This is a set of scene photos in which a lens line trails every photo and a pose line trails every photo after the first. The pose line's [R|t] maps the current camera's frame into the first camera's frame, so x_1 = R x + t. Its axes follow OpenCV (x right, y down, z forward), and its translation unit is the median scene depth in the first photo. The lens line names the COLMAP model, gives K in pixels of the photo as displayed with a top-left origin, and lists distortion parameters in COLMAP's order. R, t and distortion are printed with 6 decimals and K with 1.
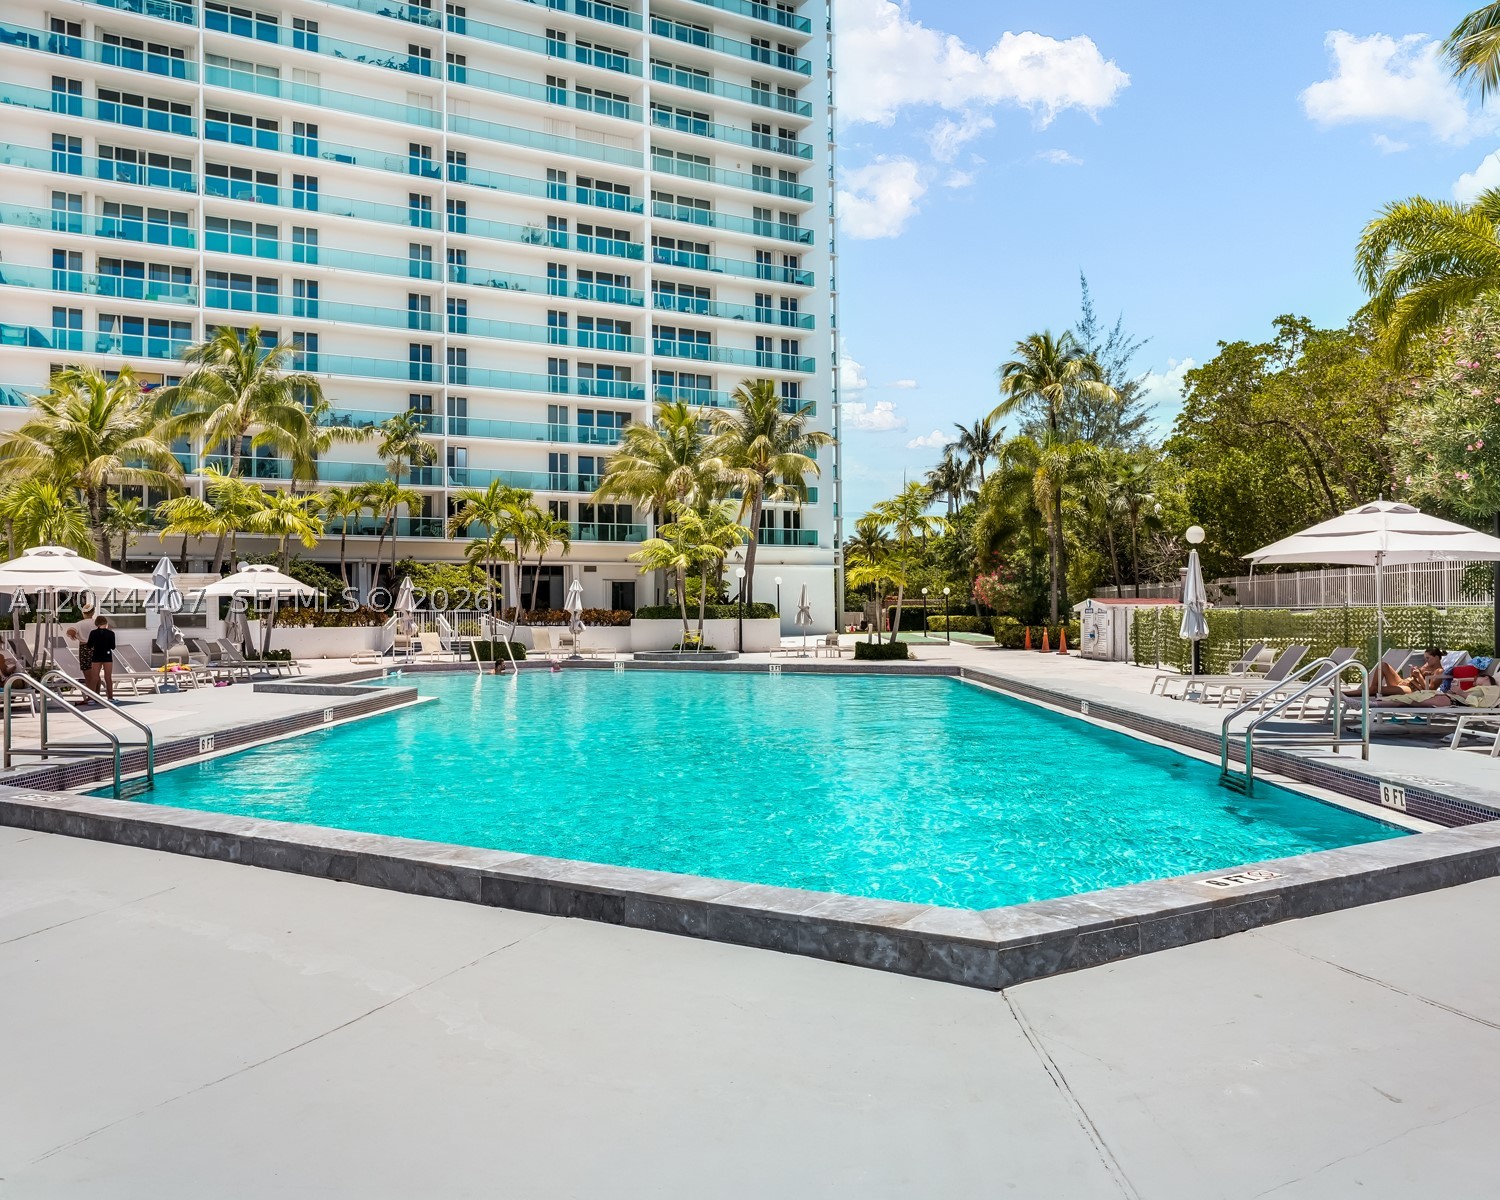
lens RADIAL K [[1106.3, 0, 752.1], [0, 1106.3, 653.4], [0, 0, 1]] dist [-0.055517, 0.032507]
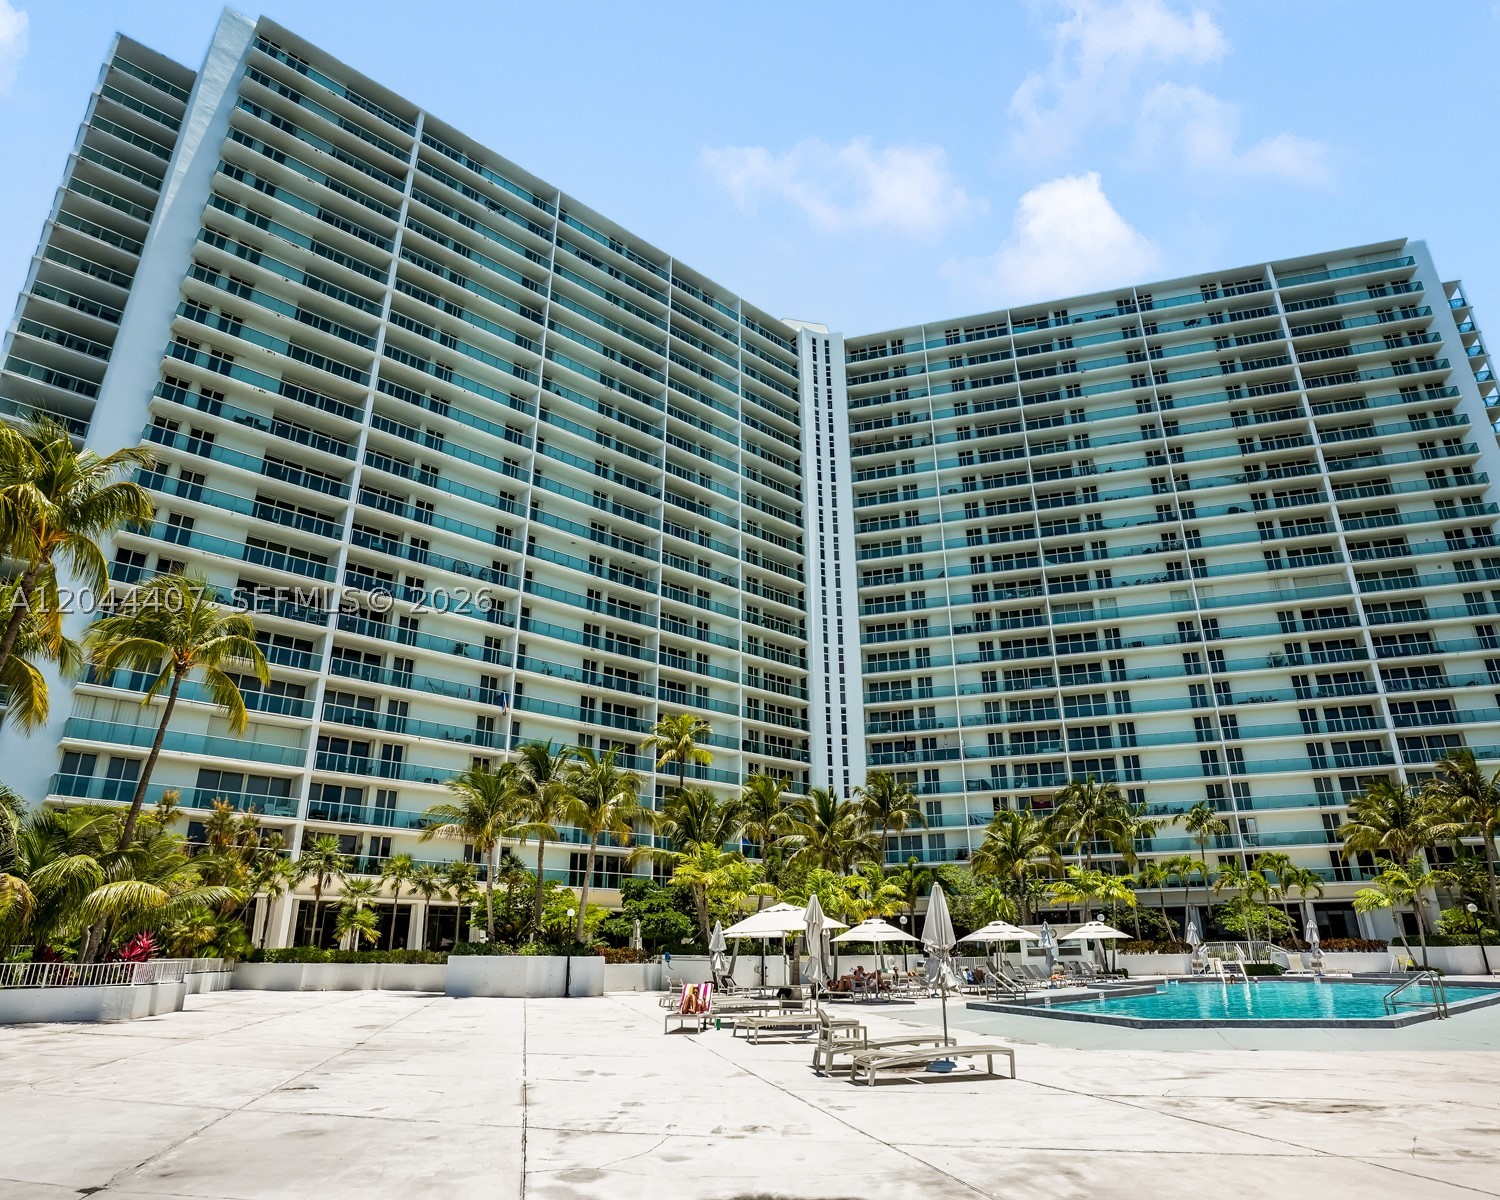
lens RADIAL K [[914.7, 0, 750.0], [0, 914.7, 600.0], [0, 0, 1]] dist [-0.001950, 0.002861]
pose [[0.669194, -0.273494, -0.690928, 0.204387], [-0.010723, 0.926155, -0.376991, 0.004753], [0.743011, 0.259689, 0.616844, -0.295382]]
